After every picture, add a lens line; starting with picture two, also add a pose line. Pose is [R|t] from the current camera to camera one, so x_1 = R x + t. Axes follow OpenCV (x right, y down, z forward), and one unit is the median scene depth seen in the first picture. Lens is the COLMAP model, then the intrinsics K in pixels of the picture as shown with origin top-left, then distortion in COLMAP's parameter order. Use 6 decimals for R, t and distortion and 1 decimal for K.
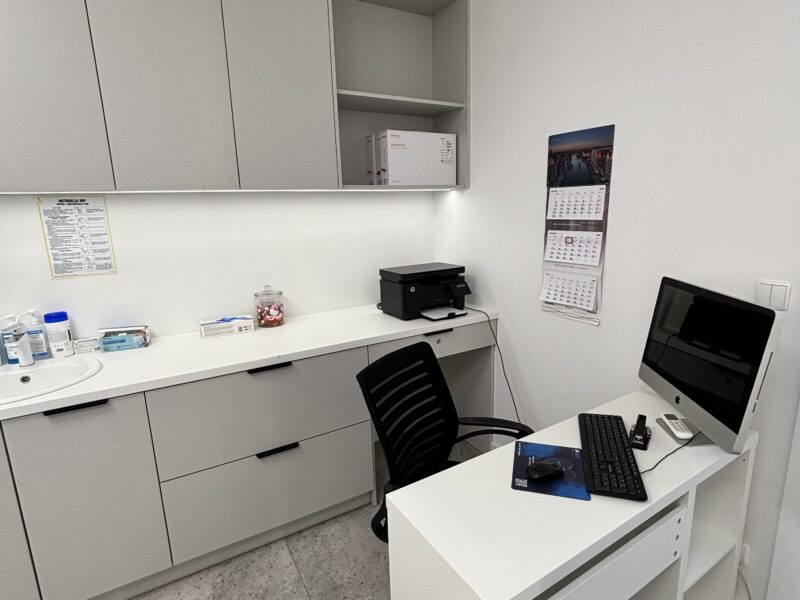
lens RADIAL K [[429.3, 0, 396.1], [0, 429.3, 300.2], [0, 0, 1]] dist [0.018475, 0.000417]
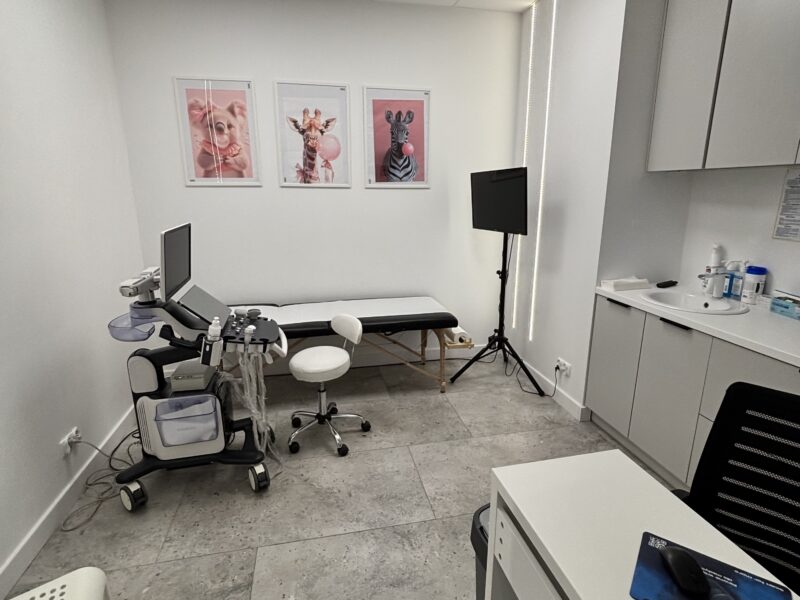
lens RADIAL K [[429.3, 0, 398.2], [0, 429.3, 298.5], [0, 0, 1]] dist [0.018475, 0.000417]
pose [[-0.321199, 0.262939, -0.909777, 0.702587], [-0.196416, 0.921295, 0.335613, -0.106625], [0.926419, 0.286494, -0.244274, 0.426182]]
